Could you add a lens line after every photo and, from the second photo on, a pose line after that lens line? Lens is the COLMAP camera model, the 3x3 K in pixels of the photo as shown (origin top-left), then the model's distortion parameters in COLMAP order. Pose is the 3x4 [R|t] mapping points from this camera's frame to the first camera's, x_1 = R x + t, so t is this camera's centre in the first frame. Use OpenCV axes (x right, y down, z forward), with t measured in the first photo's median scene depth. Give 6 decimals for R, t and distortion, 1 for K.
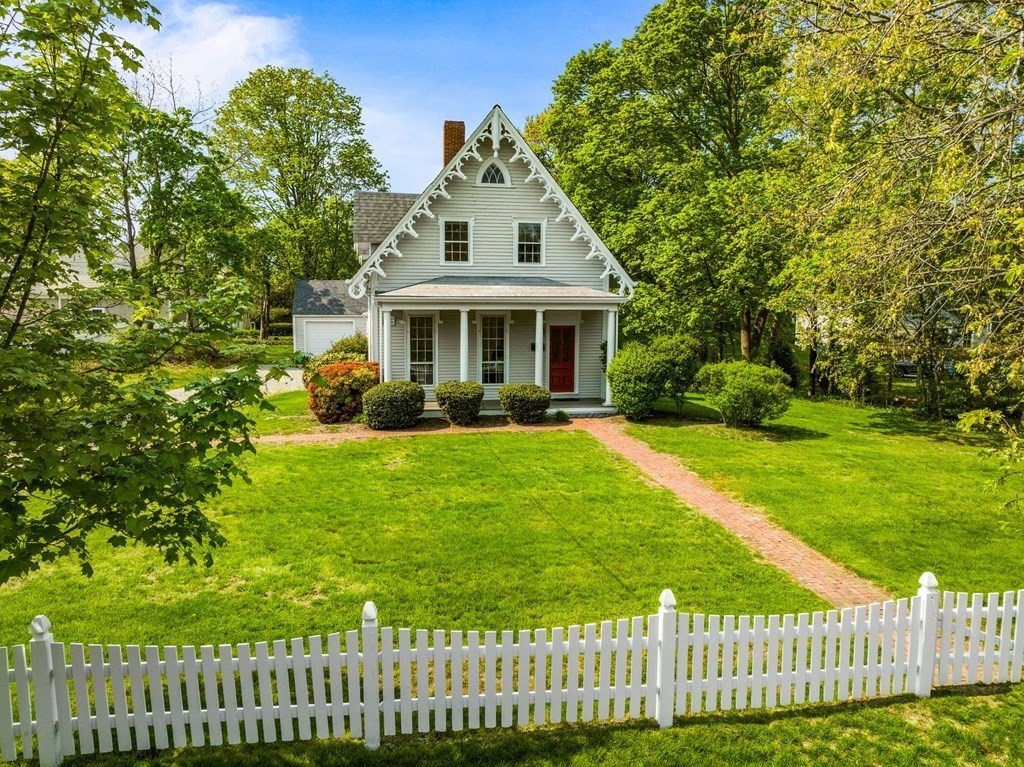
lens RADIAL K [[791.4, 0, 535.3], [0, 791.4, 409.7], [0, 0, 1]] dist [-0.031092, -0.003151]
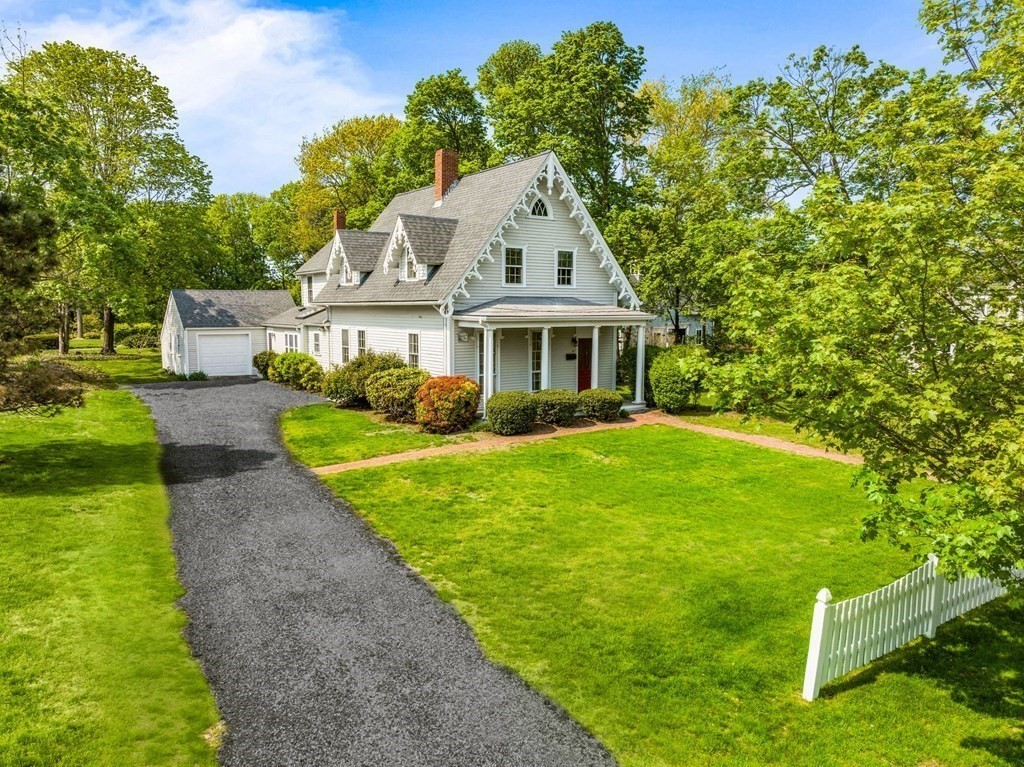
lens RADIAL K [[791.4, 0, 535.3], [0, 791.4, 409.7], [0, 0, 1]] dist [-0.031092, -0.003151]
pose [[0.887850, -0.060023, 0.456202, -0.602131], [0.058638, 0.998131, 0.017204, -0.025438], [-0.456382, 0.011476, 0.889710, -0.016468]]
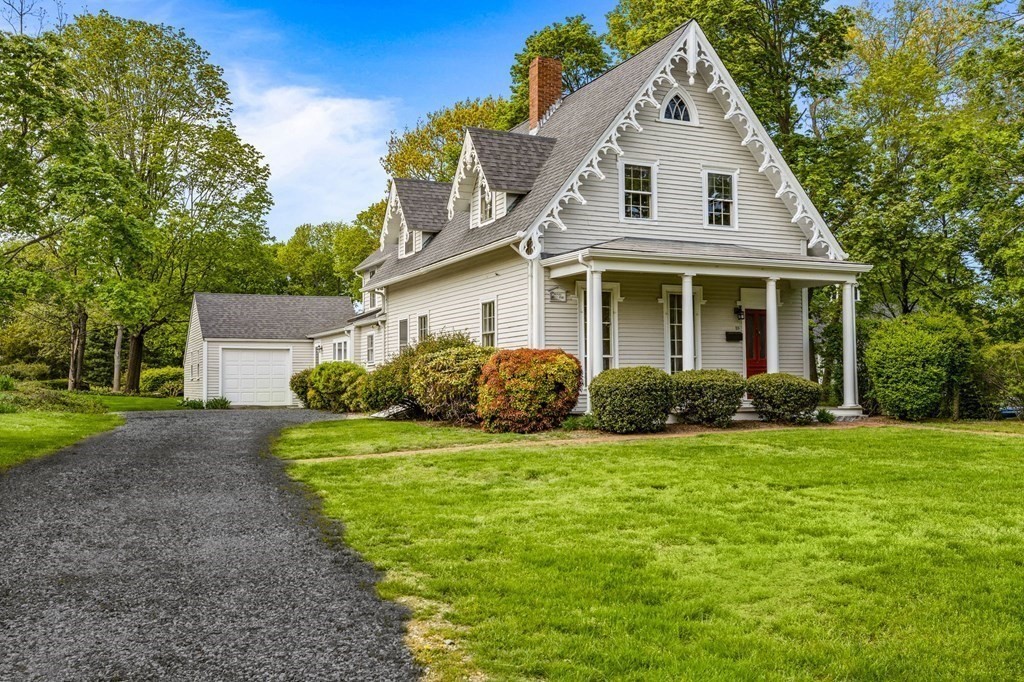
lens RADIAL K [[985.8, 0, 513.6], [0, 985.8, 349.2], [0, 0, 1]] dist [0.015709, 0.023658]
pose [[0.960756, -0.001352, 0.277391, -0.468106], [0.051158, 0.983699, -0.172395, 0.084426], [-0.272636, 0.179820, 0.945164, 0.189288]]
